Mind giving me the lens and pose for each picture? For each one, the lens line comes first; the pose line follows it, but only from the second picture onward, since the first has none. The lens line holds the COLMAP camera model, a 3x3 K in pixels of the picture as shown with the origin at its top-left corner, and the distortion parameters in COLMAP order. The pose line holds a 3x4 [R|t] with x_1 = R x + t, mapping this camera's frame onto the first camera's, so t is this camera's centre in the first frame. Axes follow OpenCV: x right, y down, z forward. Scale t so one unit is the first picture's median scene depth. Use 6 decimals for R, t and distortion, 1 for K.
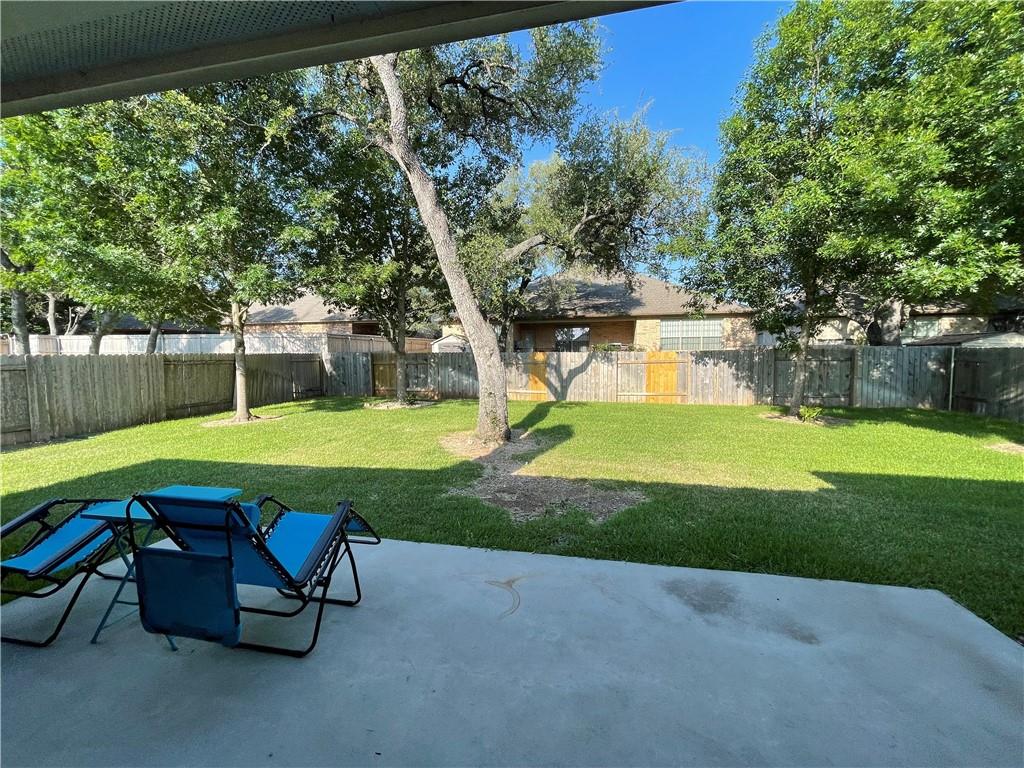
lens RADIAL K [[412.3, 0, 511.0], [0, 412.3, 384.8], [0, 0, 1]] dist [-0.000726, -0.000158]
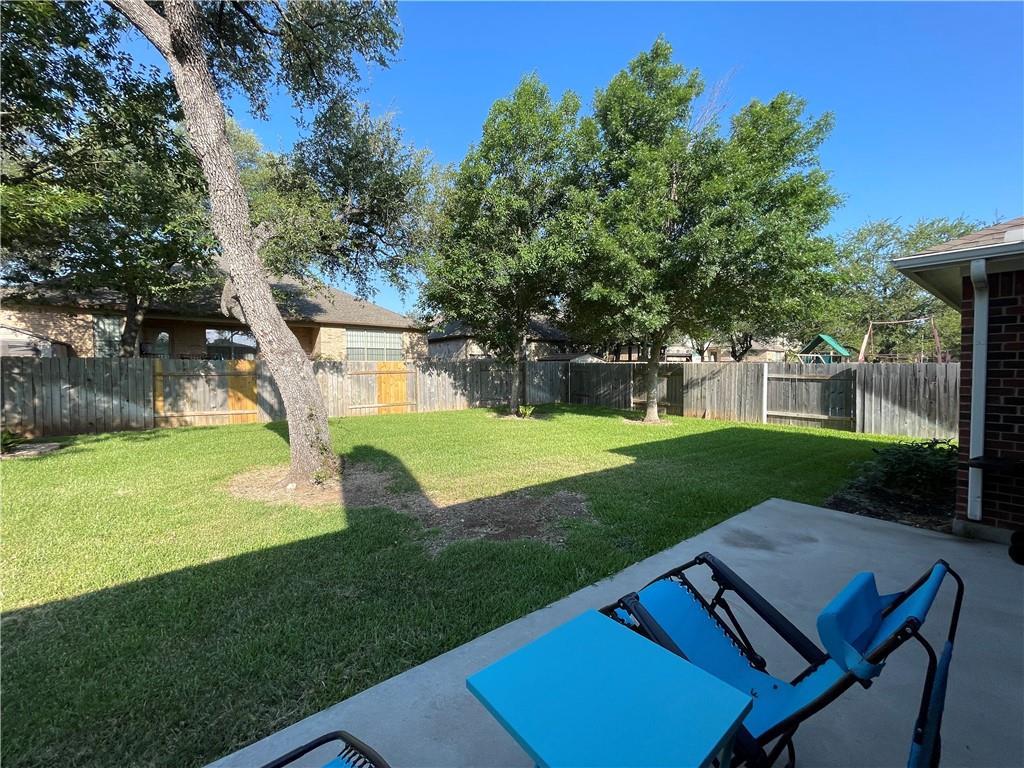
lens RADIAL K [[412.3, 0, 511.0], [0, 412.3, 384.8], [0, 0, 1]] dist [-0.000726, -0.000158]
pose [[0.647300, -0.025040, 0.761824, -0.226560], [0.044644, 0.998990, -0.005097, -0.008021], [-0.760927, 0.037310, 0.647764, 0.144802]]
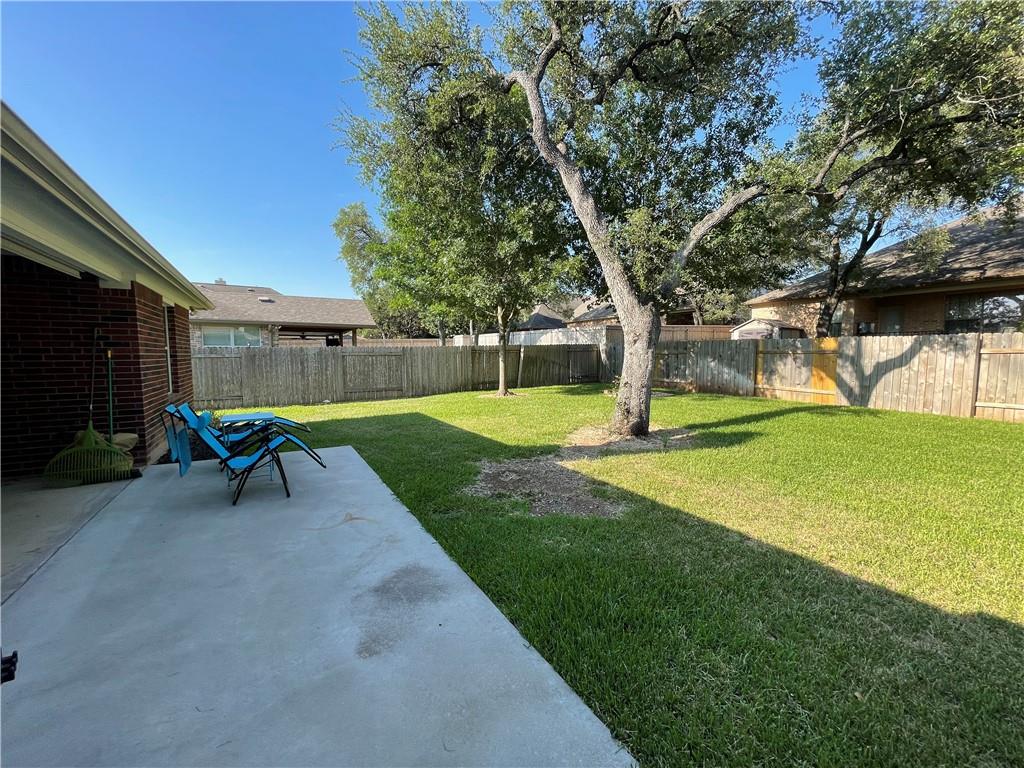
lens RADIAL K [[412.3, 0, 511.0], [0, 412.3, 384.8], [0, 0, 1]] dist [-0.000726, -0.000158]
pose [[0.671643, 0.058575, -0.738556, 0.271247], [-0.043535, 0.998267, 0.039583, -0.000472], [0.739595, 0.005567, 0.673029, 0.110553]]
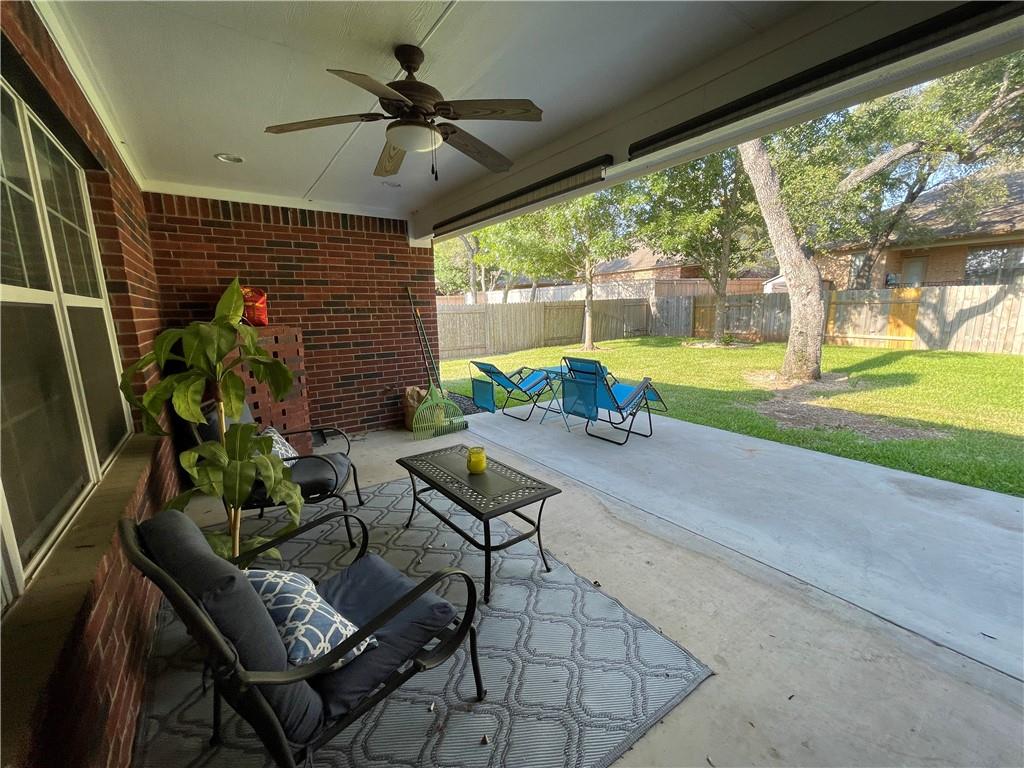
lens RADIAL K [[412.3, 0, 511.0], [0, 412.3, 384.8], [0, 0, 1]] dist [-0.000726, -0.000158]
pose [[0.730054, 0.111145, -0.674291, 0.074184], [-0.021529, 0.989937, 0.139865, 0.013344], [0.683050, -0.087592, 0.725100, -0.139236]]
